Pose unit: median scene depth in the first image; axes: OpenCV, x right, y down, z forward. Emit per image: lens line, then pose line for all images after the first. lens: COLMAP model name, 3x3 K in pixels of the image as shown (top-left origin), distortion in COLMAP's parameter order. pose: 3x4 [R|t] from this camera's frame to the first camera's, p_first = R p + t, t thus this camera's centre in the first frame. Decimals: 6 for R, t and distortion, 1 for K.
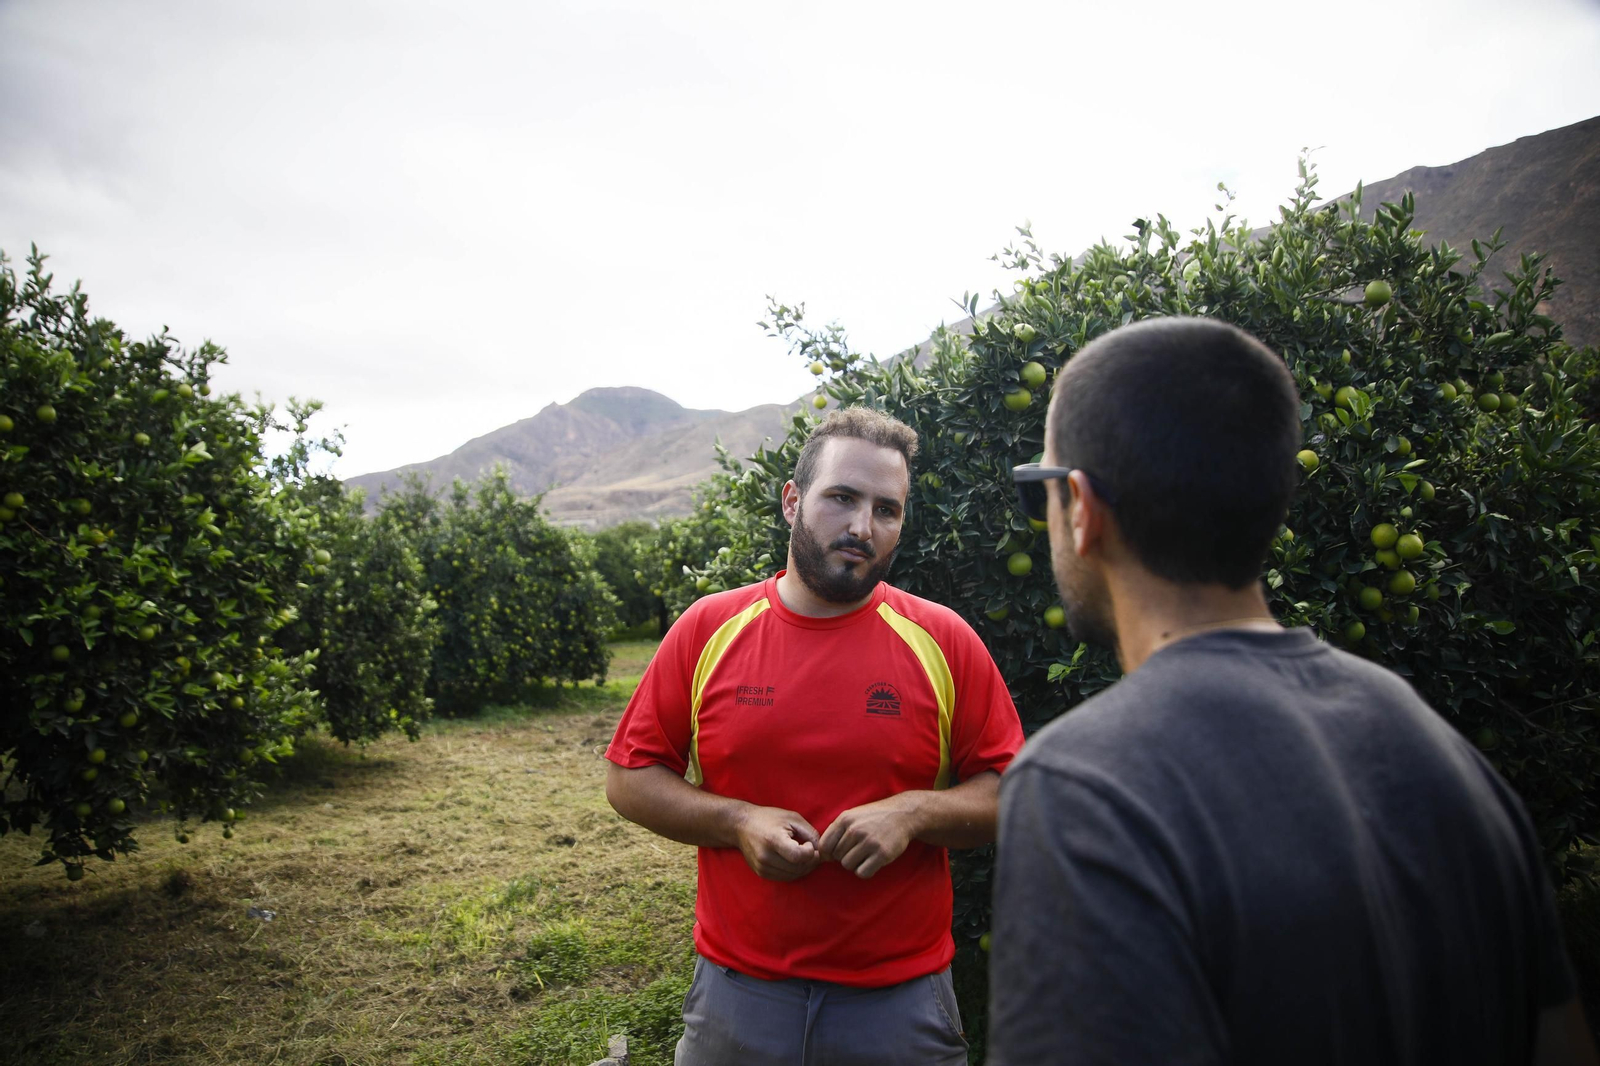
lens RADIAL K [[1091.1, 0, 772.9], [0, 1091.1, 512.3], [0, 0, 1]] dist [-0.104374, 0.064158]
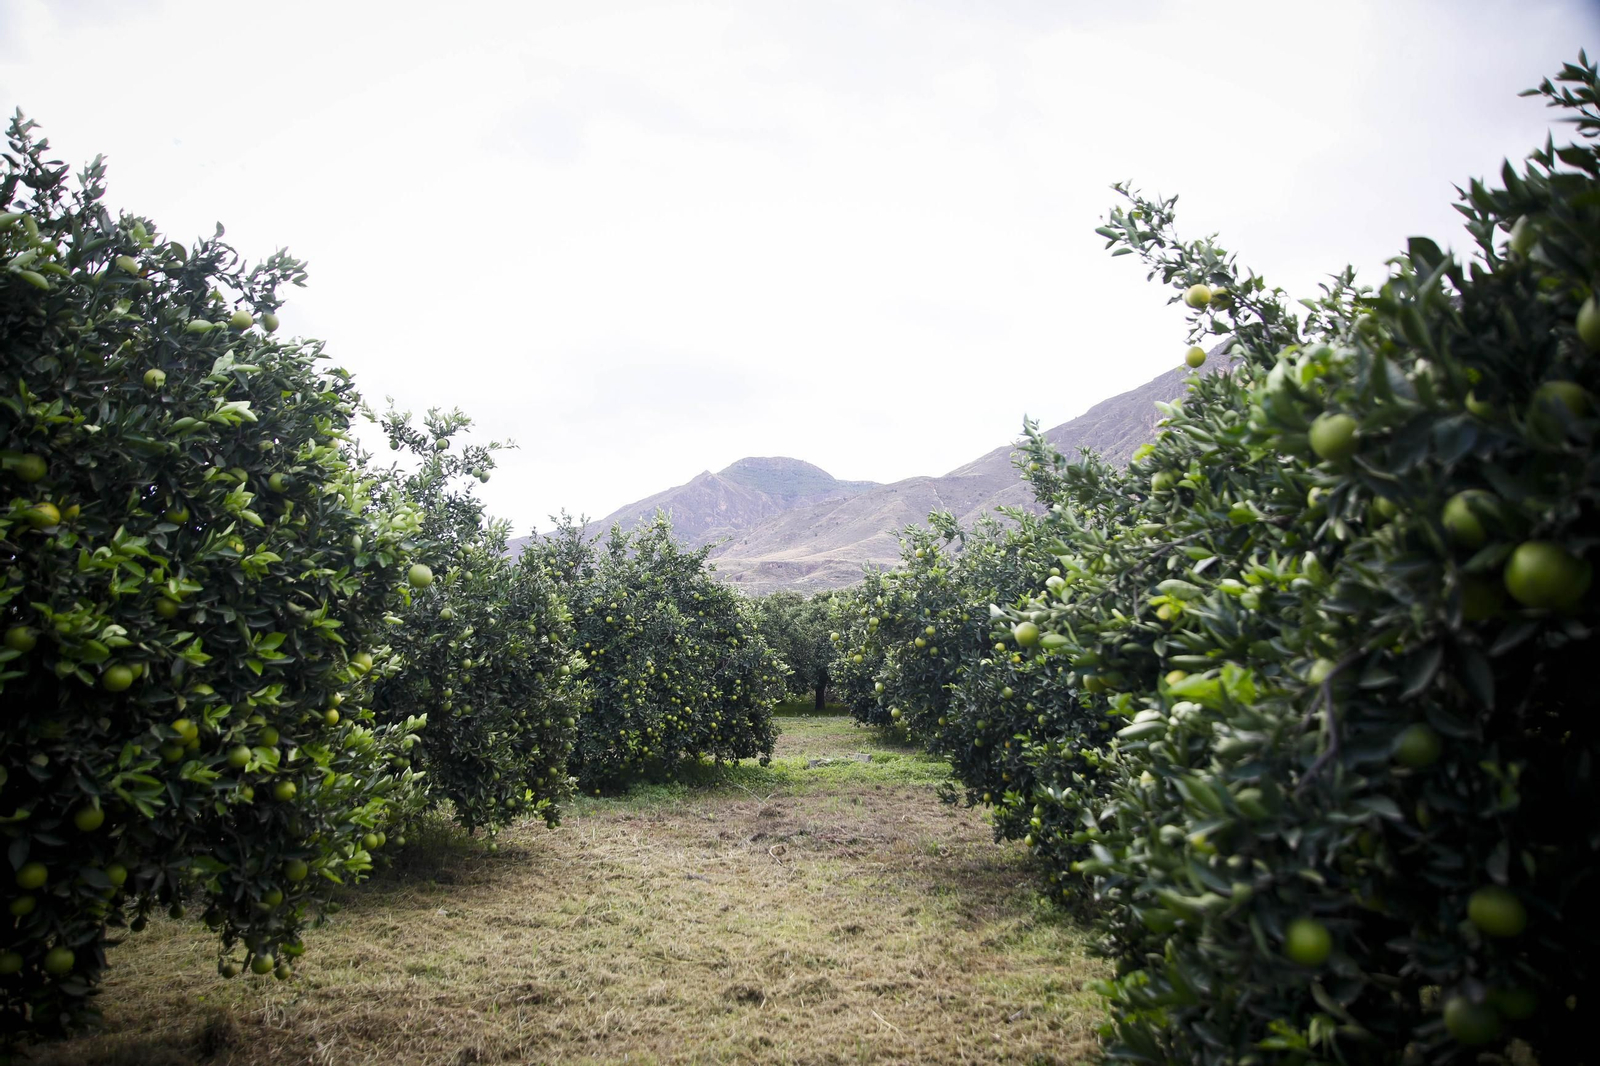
lens RADIAL K [[1119.0, 0, 801.8], [0, 1119.0, 516.8], [0, 0, 1]] dist [-0.112463, 0.063282]
pose [[0.993097, 0.023997, -0.114814, -0.091829], [-0.030881, 0.997806, -0.058556, 0.031517], [0.113157, 0.061697, 0.991660, 0.291250]]
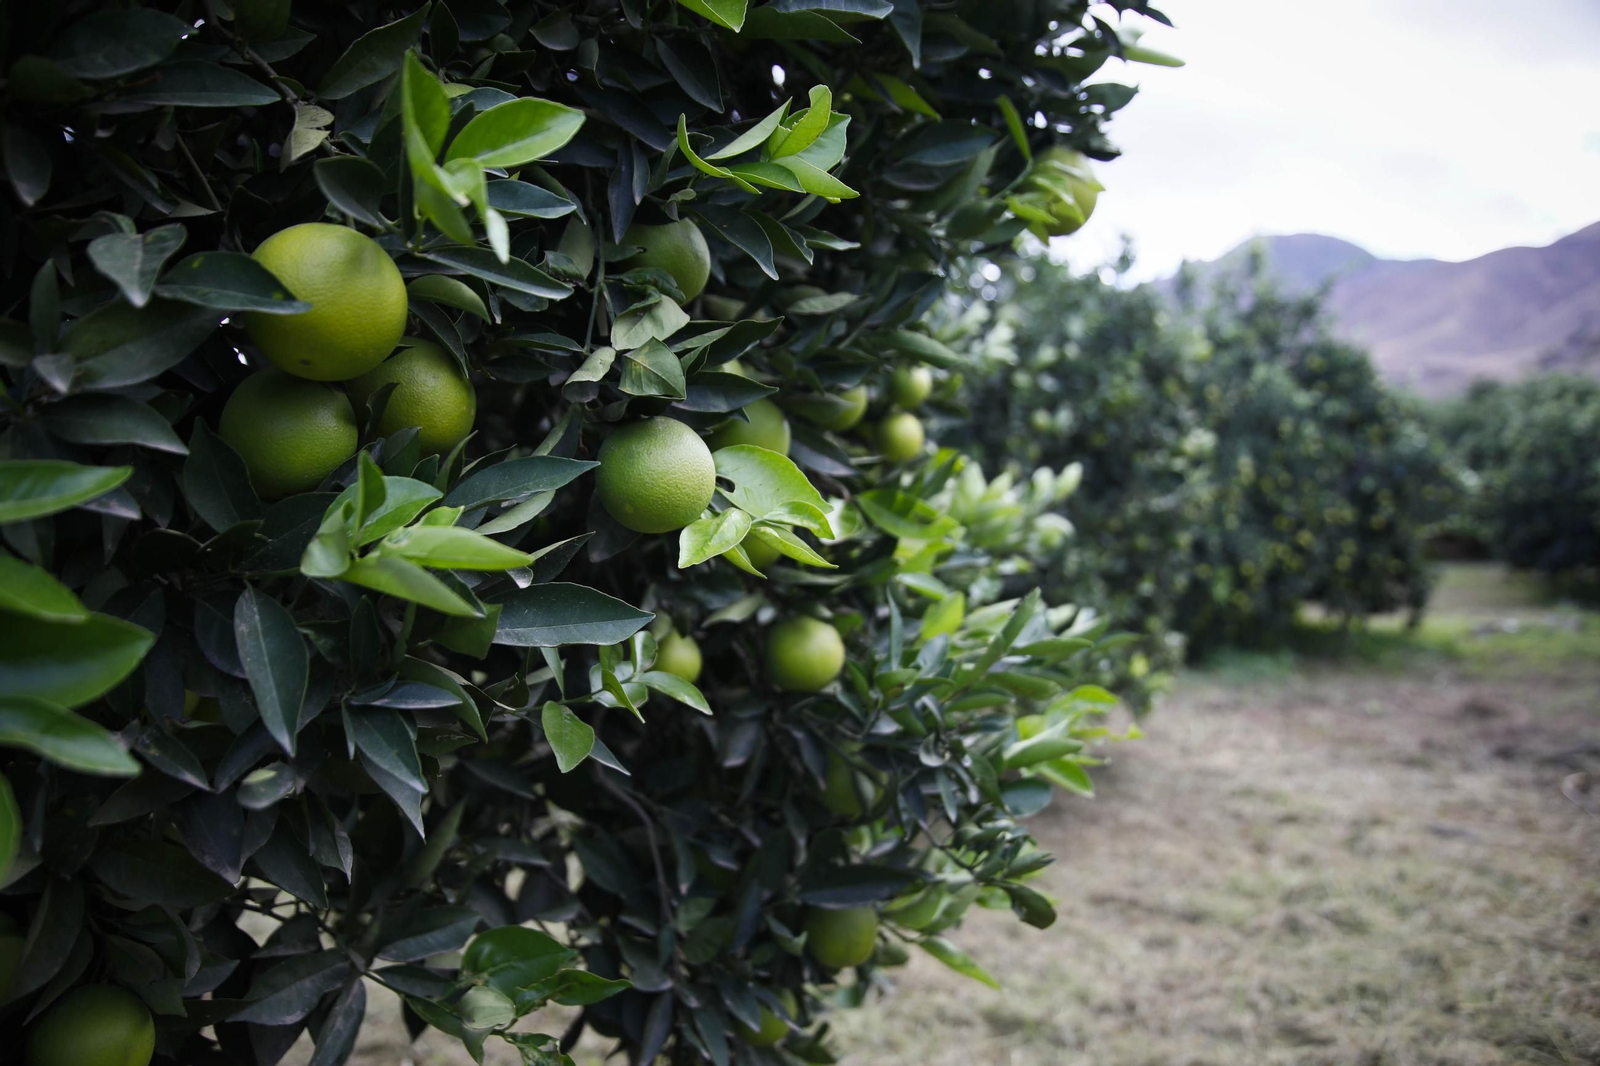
lens RADIAL K [[1416.9, 0, 800.5], [0, 1416.9, 533.2], [0, 0, 1]] dist [-0.002085, -0.001155]
pose [[0.887423, 0.059821, -0.457058, -0.327454], [-0.012169, 0.994238, 0.106501, 0.109498], [0.460795, -0.088950, 0.883038, 0.650644]]
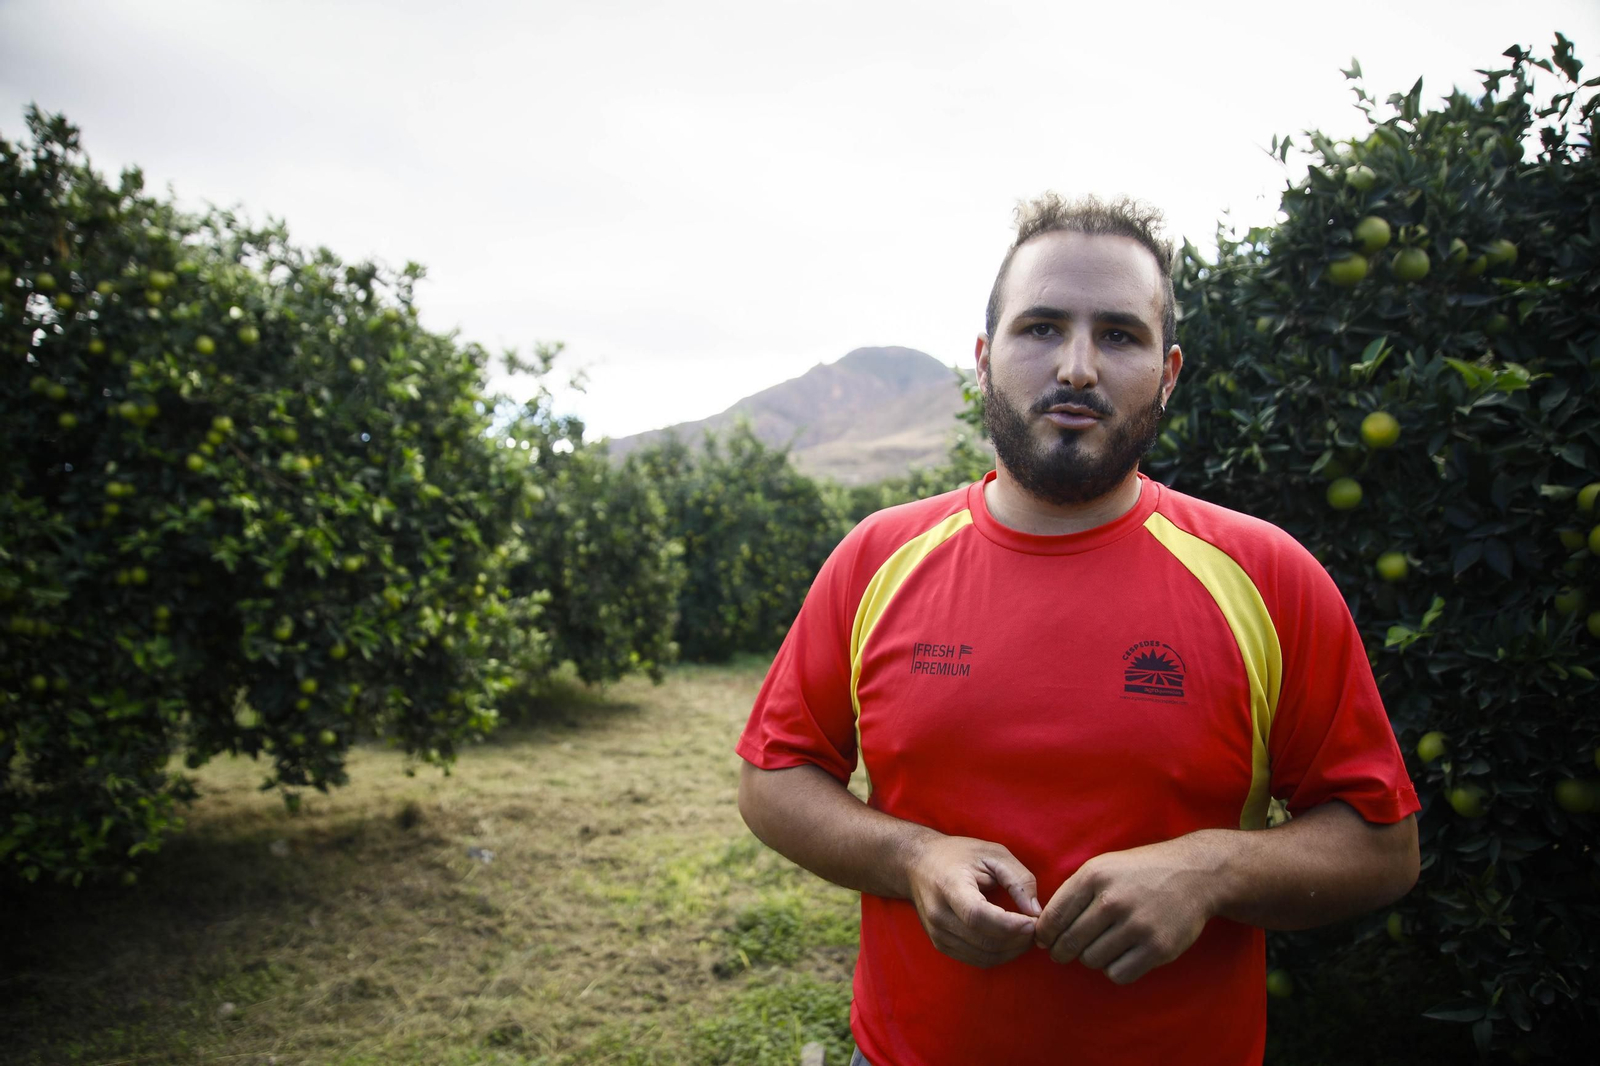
lens RADIAL K [[1091.1, 0, 772.9], [0, 1091.1, 512.3], [0, 0, 1]] dist [-0.104374, 0.064158]
pose [[0.971445, 0.017271, -0.236634, 0.009181], [-0.007444, 0.999075, 0.042358, 0.015883], [0.237146, -0.039387, 0.970675, 0.095701]]
